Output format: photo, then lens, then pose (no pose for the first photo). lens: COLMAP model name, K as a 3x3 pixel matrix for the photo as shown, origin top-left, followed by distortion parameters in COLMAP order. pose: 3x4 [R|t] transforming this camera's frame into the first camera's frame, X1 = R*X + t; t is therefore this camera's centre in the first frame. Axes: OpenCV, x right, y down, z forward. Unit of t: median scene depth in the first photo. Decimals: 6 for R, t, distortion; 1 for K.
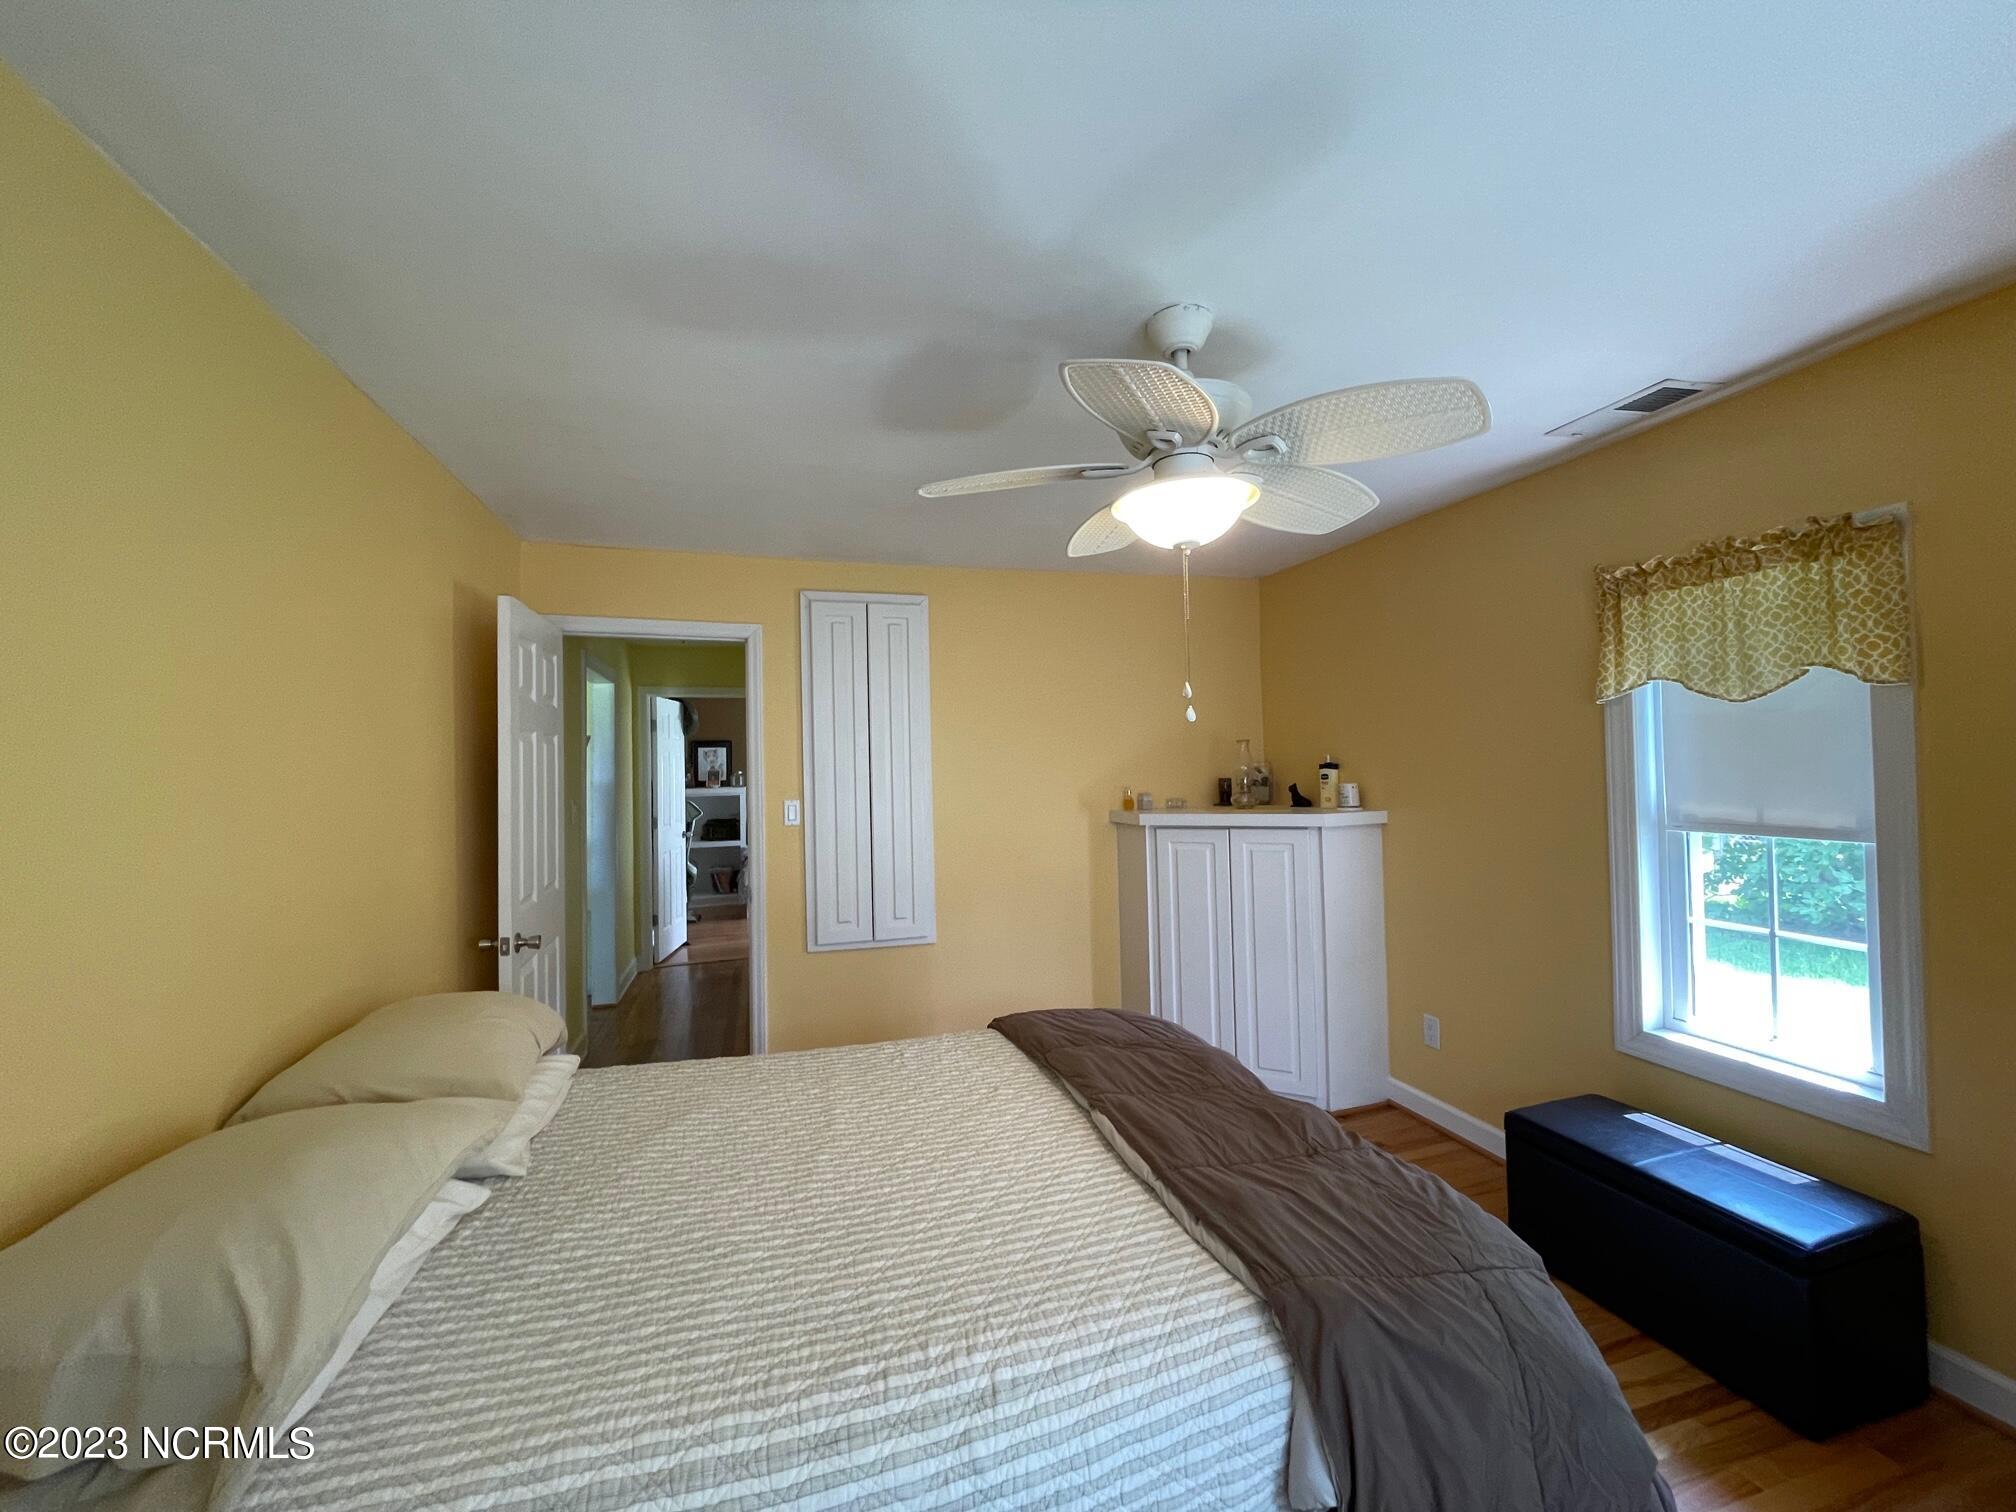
lens RADIAL K [[813.4, 0, 1009.8], [0, 813.4, 753.6], [0, 0, 1]] dist [-0.003077, -0.000216]
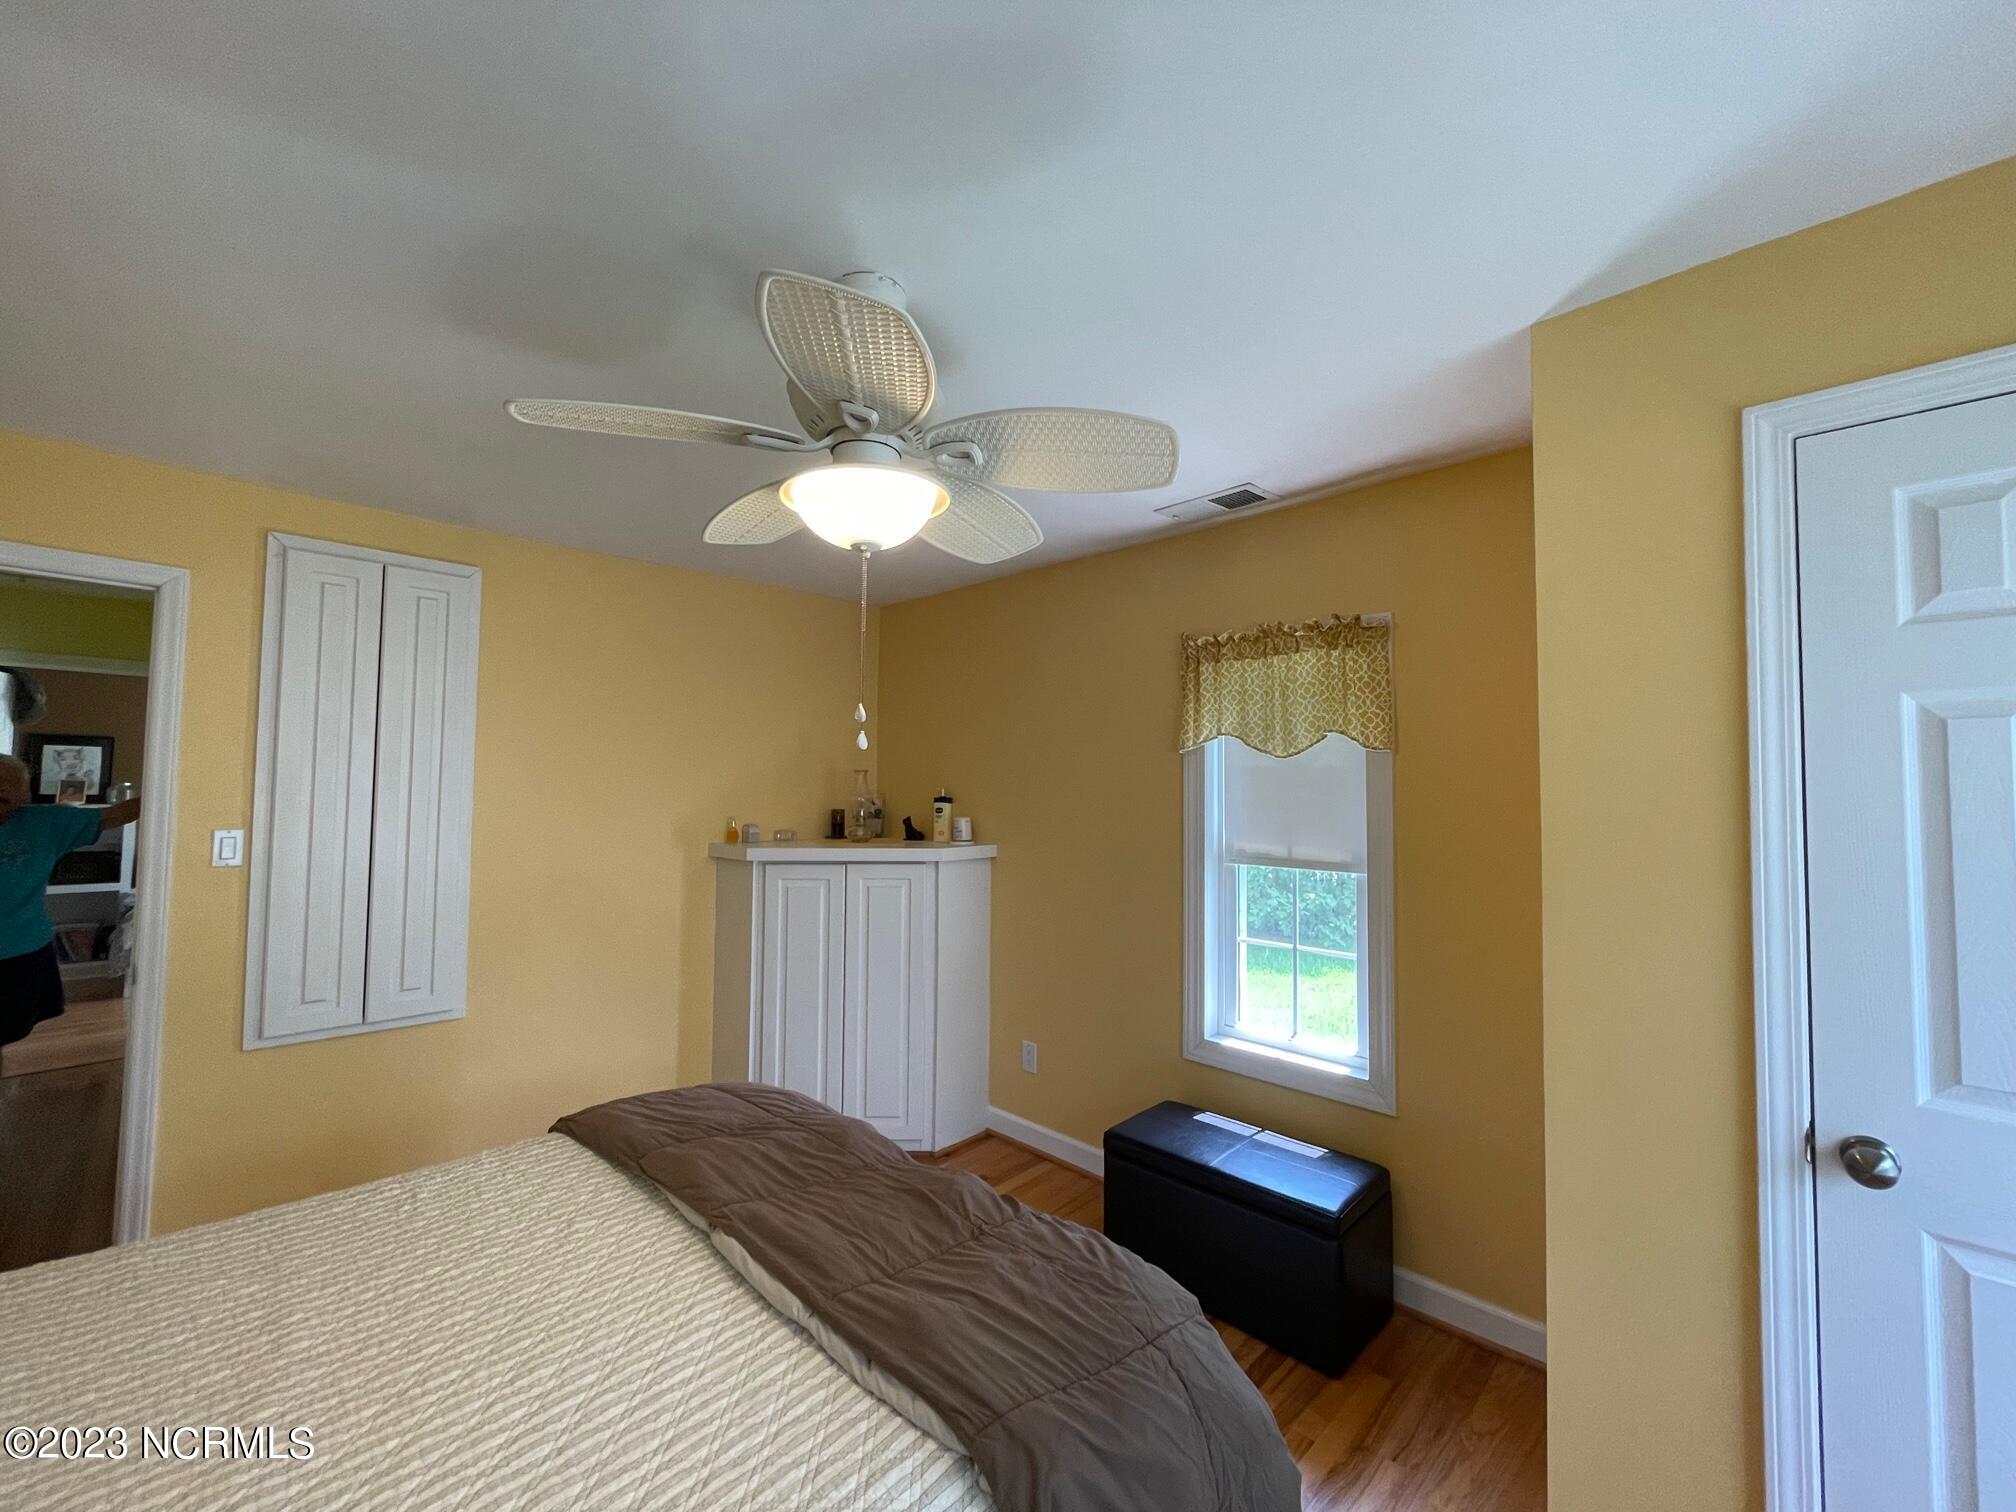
lens RADIAL K [[813.4, 0, 1009.8], [0, 813.4, 753.6], [0, 0, 1]] dist [-0.003077, -0.000216]
pose [[0.873383, 0.053107, 0.484130, -0.046135], [-0.036896, 0.998395, -0.042958, -0.002978], [-0.485635, 0.019656, 0.873941, 0.135097]]
